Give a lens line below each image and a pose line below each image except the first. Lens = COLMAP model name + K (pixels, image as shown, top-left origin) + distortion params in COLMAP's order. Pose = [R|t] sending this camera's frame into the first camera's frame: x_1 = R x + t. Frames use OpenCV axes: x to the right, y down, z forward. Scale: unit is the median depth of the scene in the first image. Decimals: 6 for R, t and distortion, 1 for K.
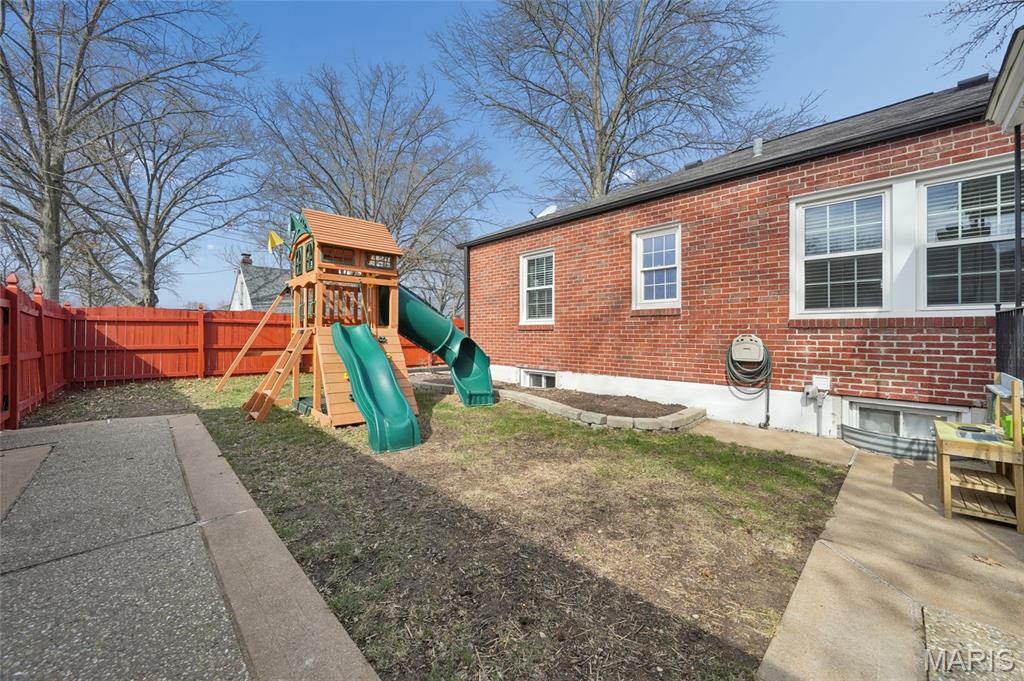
lens RADIAL K [[392.0, 0, 508.9], [0, 392.0, 333.2], [0, 0, 1]] dist [-0.007557, 0.000561]
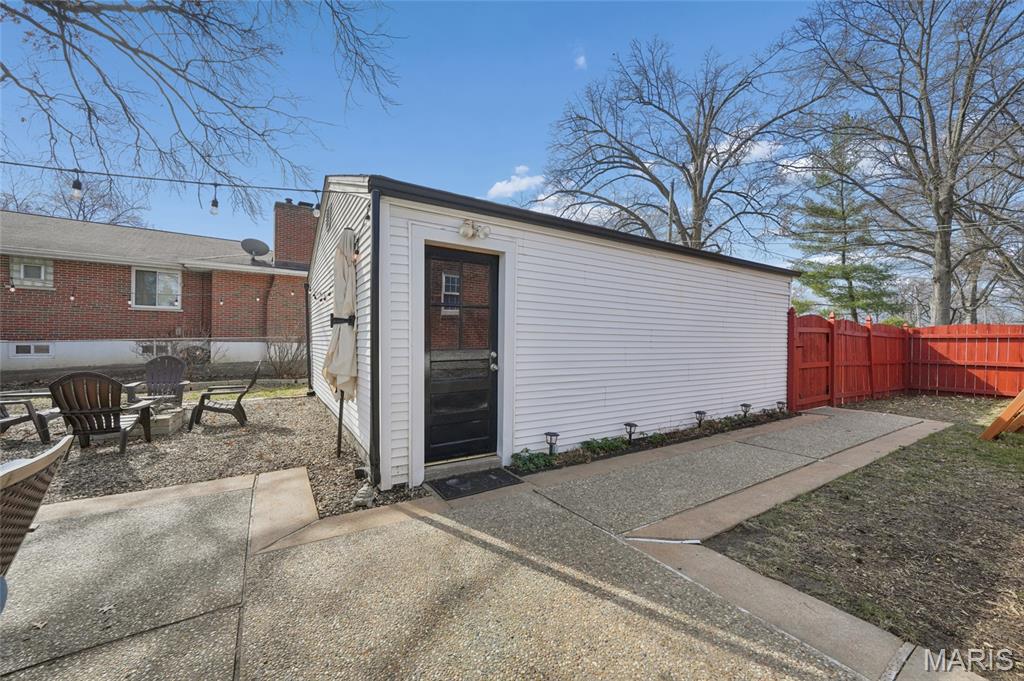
lens RADIAL K [[392.0, 0, 488.6], [0, 392.0, 340.3], [0, 0, 1]] dist [-0.007557, 0.000561]
pose [[-0.248761, -0.004208, -0.968556, 0.435121], [-0.013434, 0.999909, -0.000894, -0.007620], [0.968472, 0.012789, -0.248795, -0.000354]]
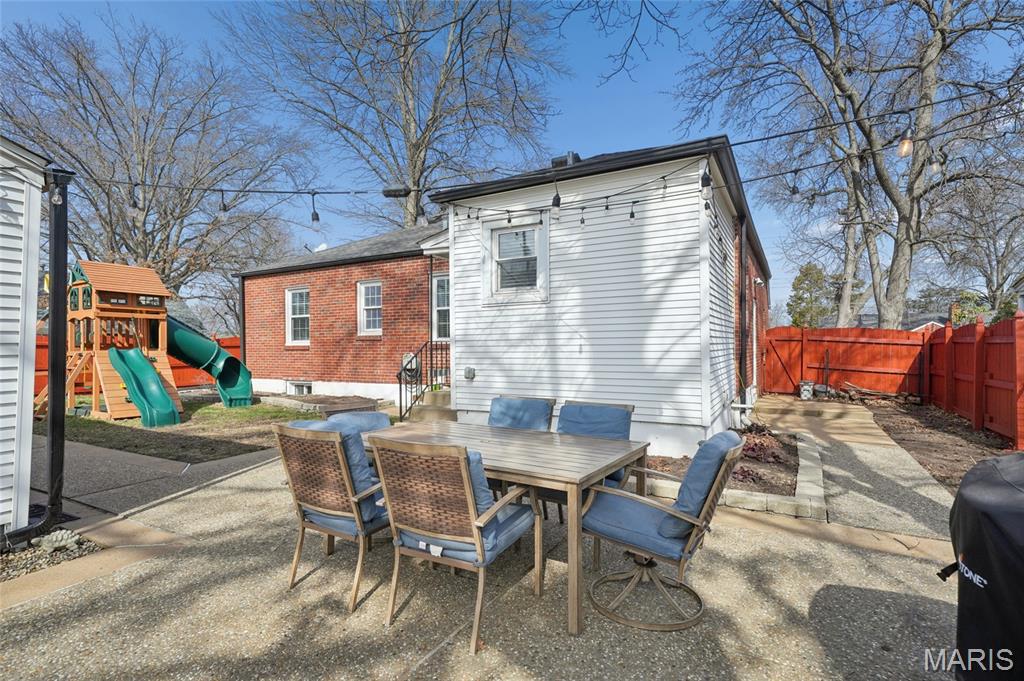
lens RADIAL K [[490.2, 0, 514.5], [0, 490.2, 351.4], [0, 0, 1]] dist [0.006199, 0.000372]
pose [[0.952667, -0.010695, 0.303829, 0.307503], [0.008046, 0.999918, 0.009969, -0.015623], [-0.303911, -0.007053, 0.952674, -0.873578]]
